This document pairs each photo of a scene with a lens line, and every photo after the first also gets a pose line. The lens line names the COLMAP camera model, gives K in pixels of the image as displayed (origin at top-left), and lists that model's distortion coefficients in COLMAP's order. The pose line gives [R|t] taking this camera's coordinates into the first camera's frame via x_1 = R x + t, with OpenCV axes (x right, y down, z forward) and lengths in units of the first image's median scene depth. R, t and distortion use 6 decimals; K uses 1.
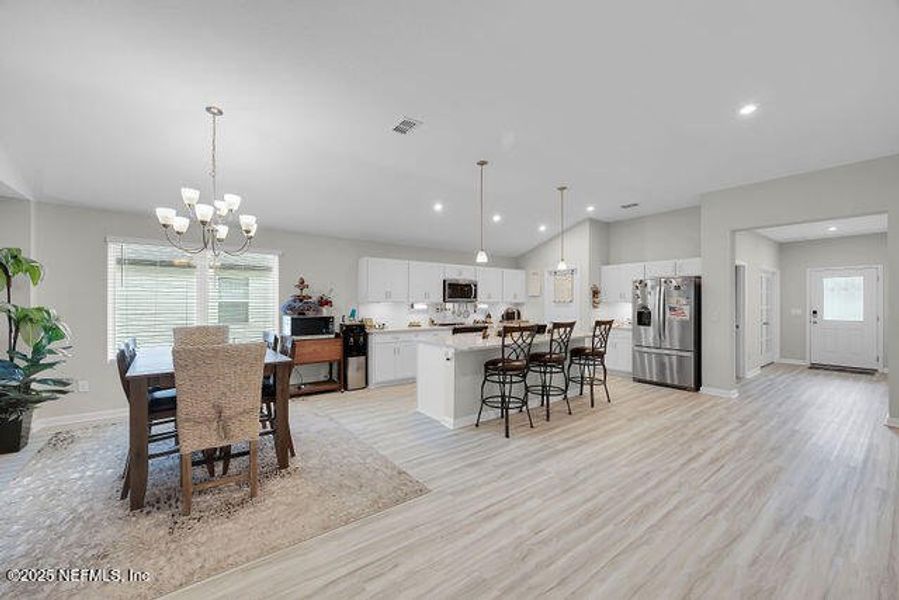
lens RADIAL K [[352.6, 0, 449.5], [0, 352.6, 300.0], [0, 0, 1]] dist [-0.007709, 0.000073]
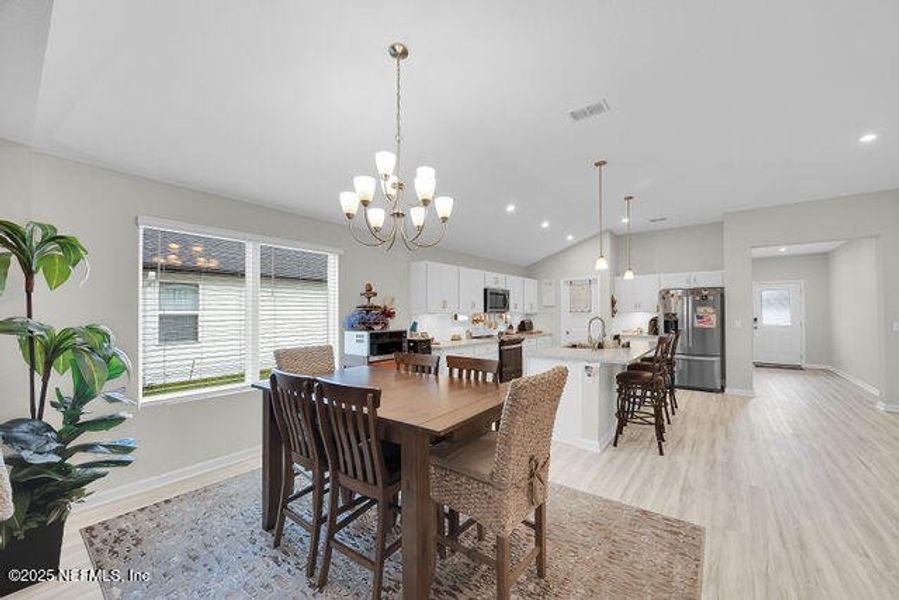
lens RADIAL K [[362.8, 0, 448.0], [0, 362.8, 304.9], [0, 0, 1]] dist [-0.002137, -0.000282]
pose [[0.964733, -0.001924, 0.263223, -0.414008], [0.006565, 0.999838, -0.016753, 0.000887], [-0.263148, 0.017891, 0.964590, 0.134528]]
